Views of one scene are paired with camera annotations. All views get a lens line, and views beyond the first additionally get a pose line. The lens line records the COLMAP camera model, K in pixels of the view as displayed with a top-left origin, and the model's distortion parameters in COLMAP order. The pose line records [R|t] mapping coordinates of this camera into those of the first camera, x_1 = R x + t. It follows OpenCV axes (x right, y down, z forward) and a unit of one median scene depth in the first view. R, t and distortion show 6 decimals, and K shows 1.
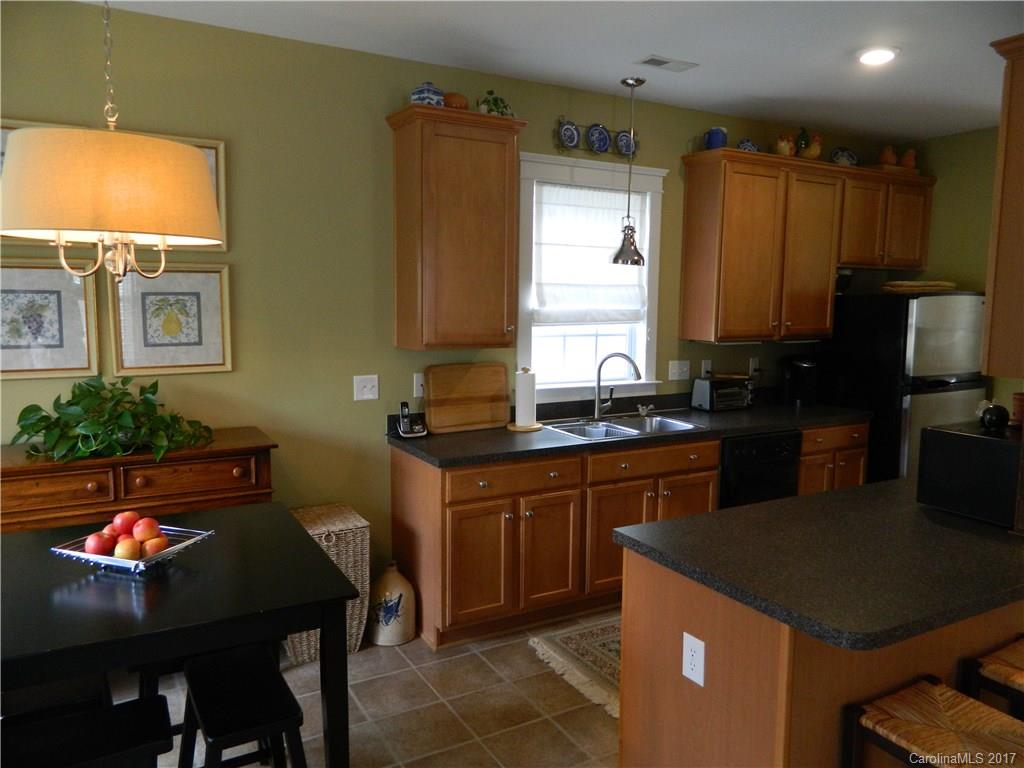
lens RADIAL K [[749.7, 0, 512.9], [0, 749.7, 385.6], [0, 0, 1]] dist [0.003801, -0.007767]
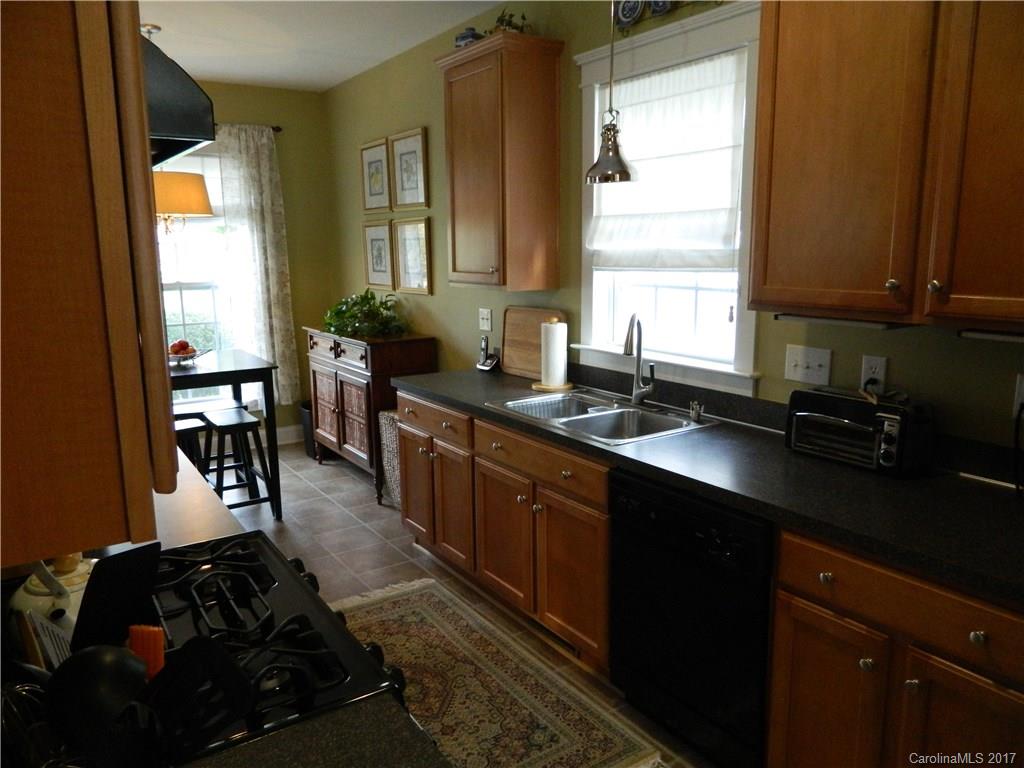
lens RADIAL K [[749.7, 0, 514.5], [0, 749.7, 386.5], [0, 0, 1]] dist [0.003801, -0.007767]
pose [[0.067315, 0.173584, -0.982516, 0.833669], [-0.107397, 0.980288, 0.165832, -0.081020], [0.991935, 0.094356, 0.084630, 0.853413]]
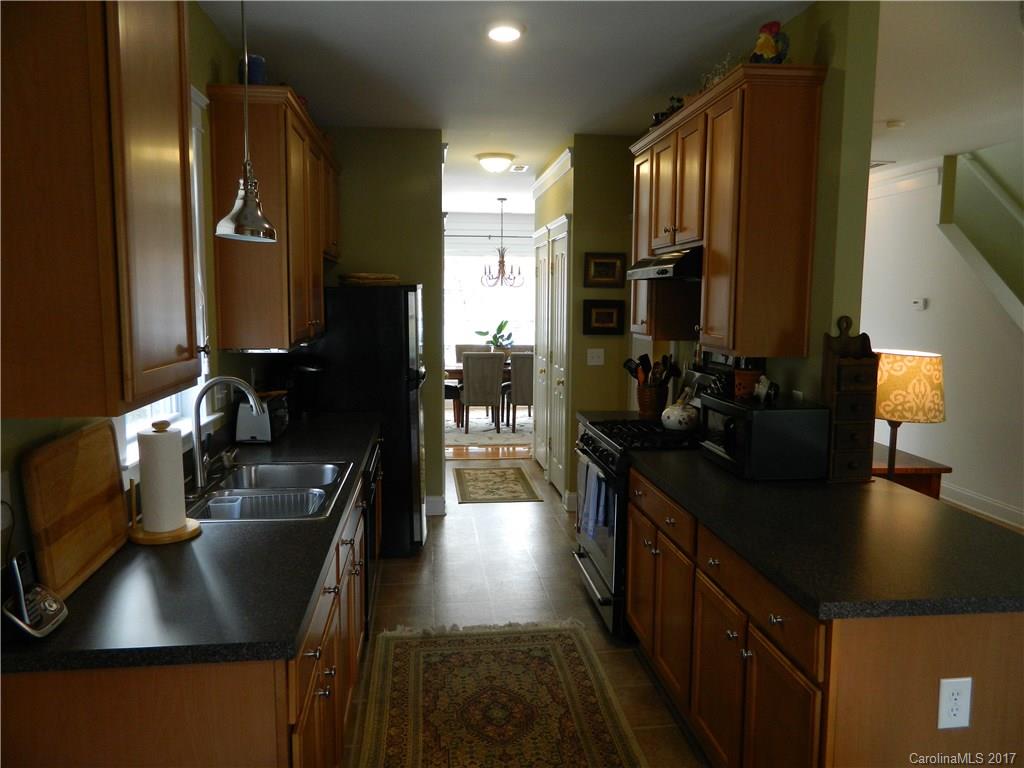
lens RADIAL K [[749.7, 0, 509.7], [0, 749.7, 377.7], [0, 0, 1]] dist [0.003801, -0.007767]
pose [[0.395359, -0.105902, 0.912401, -0.352376], [0.106192, 0.991940, 0.069119, -0.062189], [-0.912367, 0.069563, 0.403419, 0.533507]]
